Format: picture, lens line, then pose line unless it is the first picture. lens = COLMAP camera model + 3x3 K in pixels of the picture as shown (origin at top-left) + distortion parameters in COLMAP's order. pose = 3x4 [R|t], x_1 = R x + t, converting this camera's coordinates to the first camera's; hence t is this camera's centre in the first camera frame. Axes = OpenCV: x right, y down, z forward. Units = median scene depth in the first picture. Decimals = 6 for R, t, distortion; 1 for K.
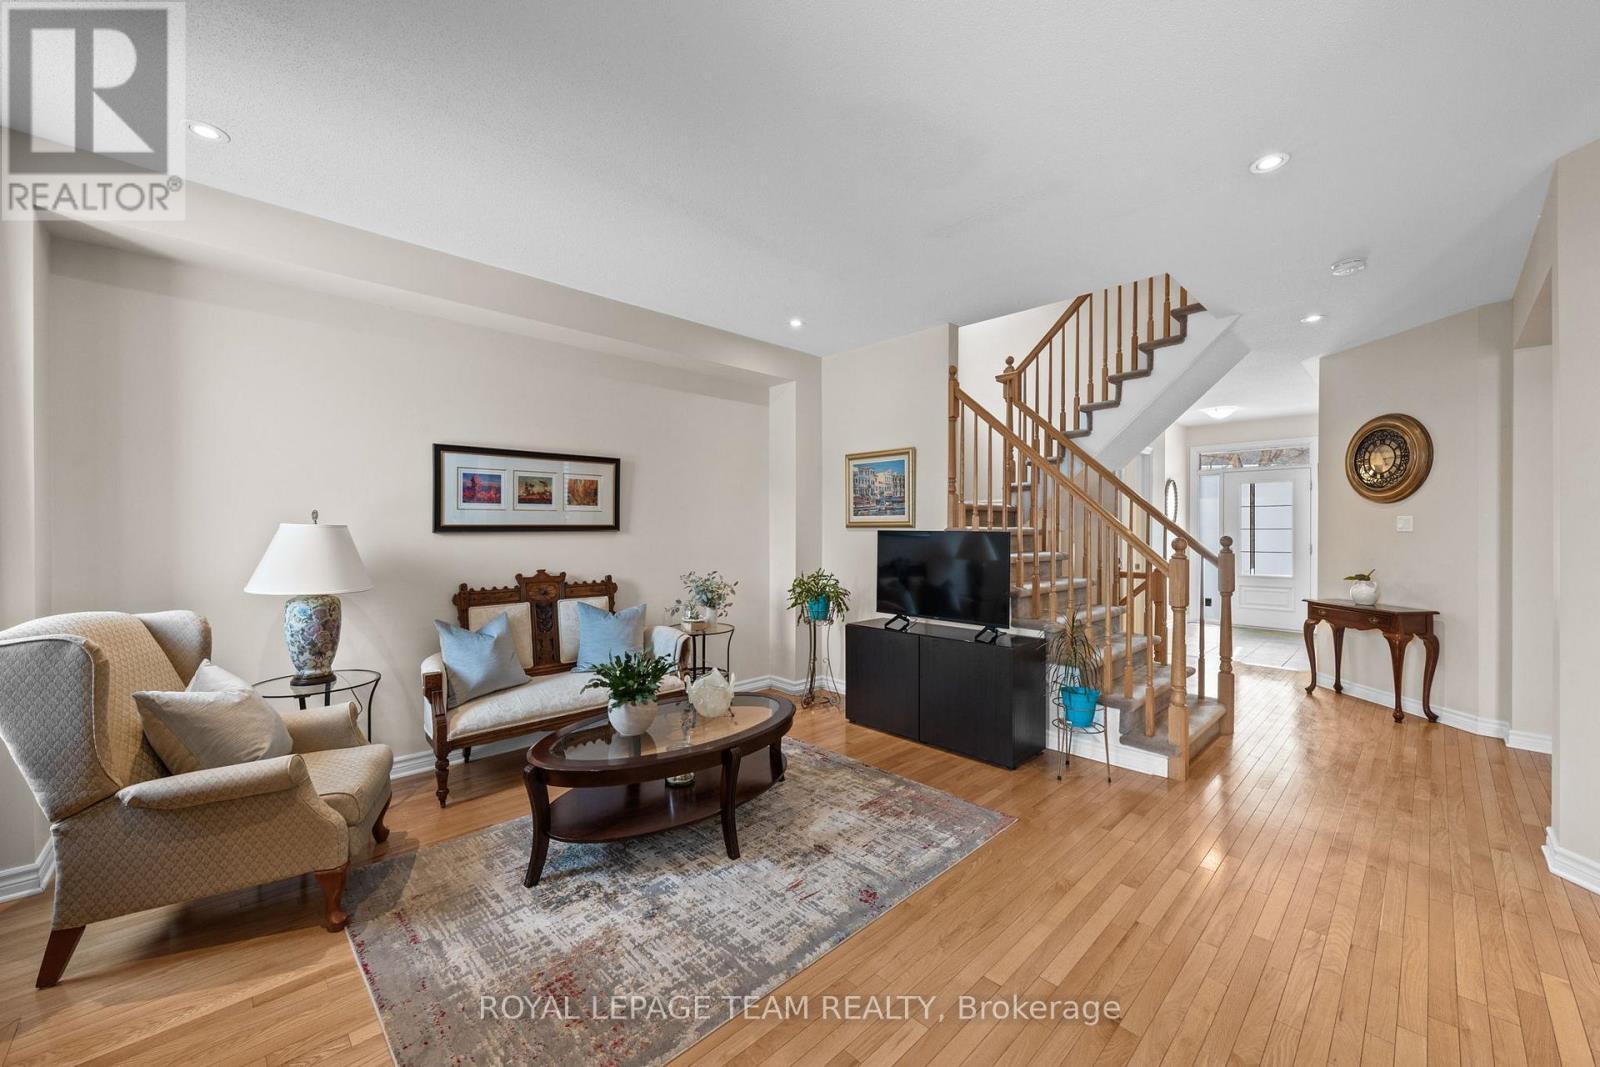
lens RADIAL K [[617.0, 0, 804.4], [0, 617.0, 532.7], [0, 0, 1]] dist [0.003740, -0.000395]
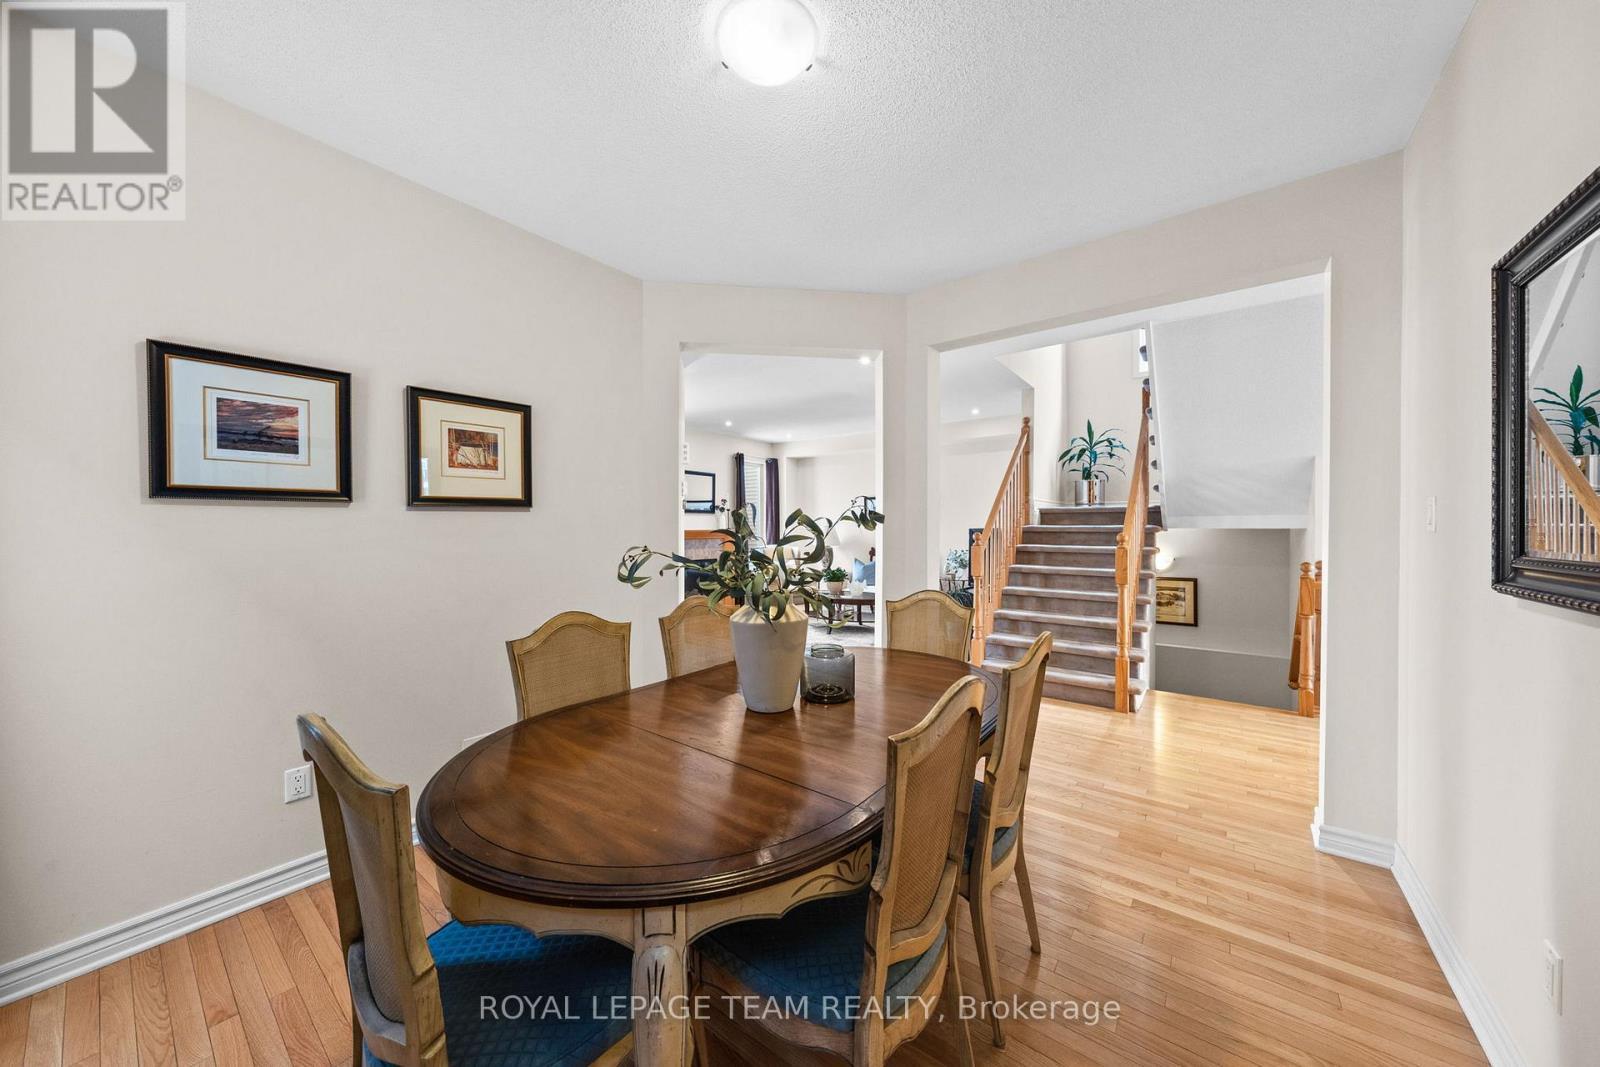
lens RADIAL K [[563.5, 0, 798.3], [0, 563.5, 529.7], [0, 0, 1]] dist [0.000866, 0.000290]
pose [[0.131898, 0.002494, -0.991260, 1.735711], [-0.006911, 0.999975, 0.001596, 0.001243], [0.991239, 0.006640, 0.131912, 0.319871]]
